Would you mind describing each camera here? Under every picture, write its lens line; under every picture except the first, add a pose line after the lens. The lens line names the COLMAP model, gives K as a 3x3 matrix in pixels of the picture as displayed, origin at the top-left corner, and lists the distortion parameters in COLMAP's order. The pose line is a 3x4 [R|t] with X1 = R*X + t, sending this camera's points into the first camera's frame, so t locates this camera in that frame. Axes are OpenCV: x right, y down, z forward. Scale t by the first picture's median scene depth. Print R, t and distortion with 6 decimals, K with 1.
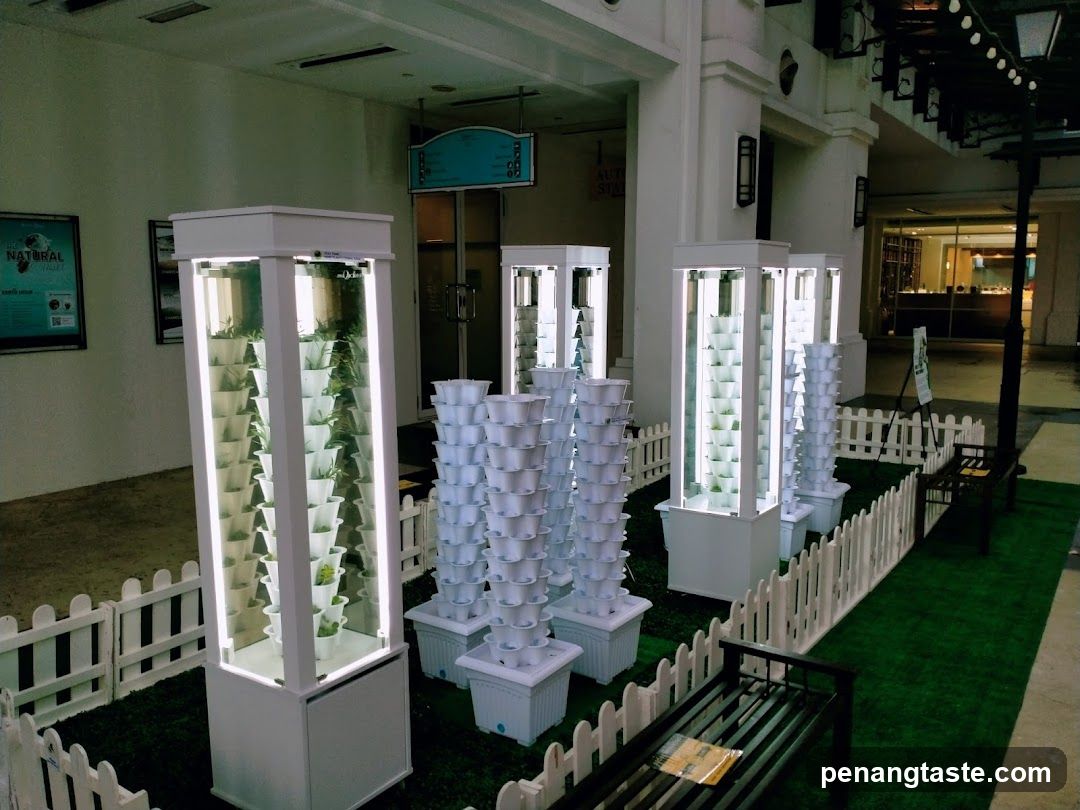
lens RADIAL K [[891.1, 0, 543.6], [0, 891.1, 408.2], [0, 0, 1]] dist [-0.026927, -0.035773]
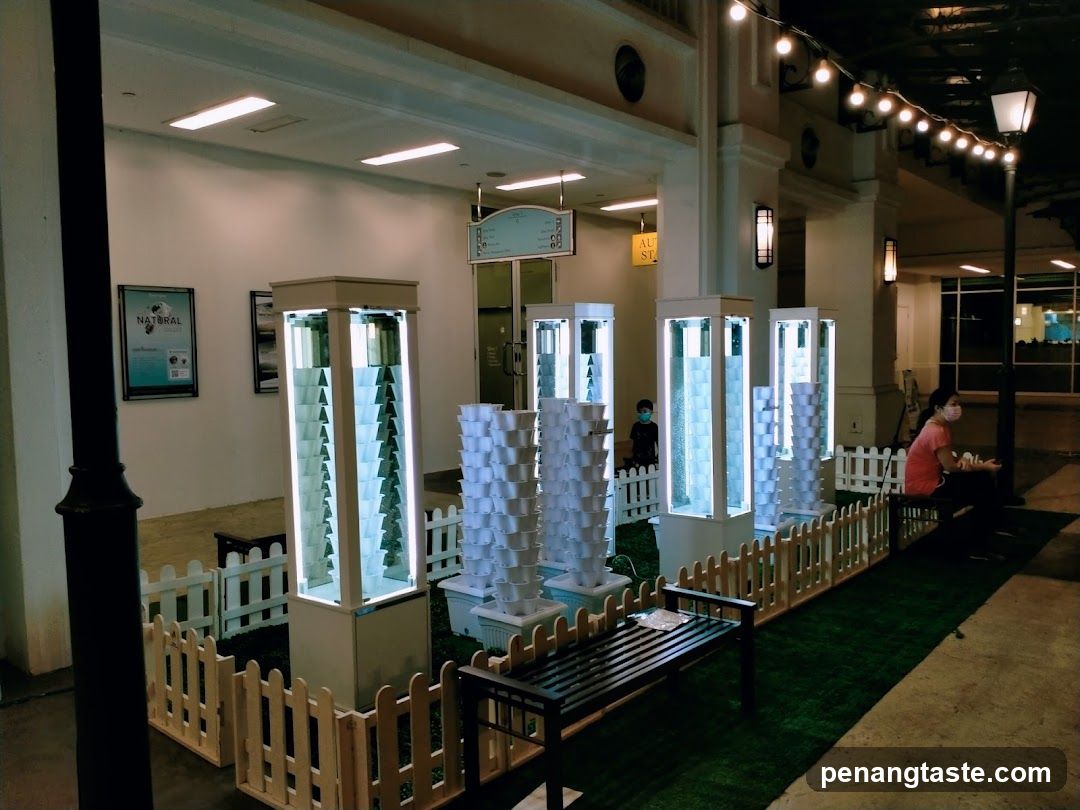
lens RADIAL K [[891.1, 0, 540.3], [0, 891.1, 407.5], [0, 0, 1]] dist [-0.026927, -0.035773]
pose [[0.995406, -0.008581, -0.095357, 0.100688], [0.001521, 0.997267, -0.073865, 0.059459], [0.095730, 0.073380, 0.992699, -0.249965]]
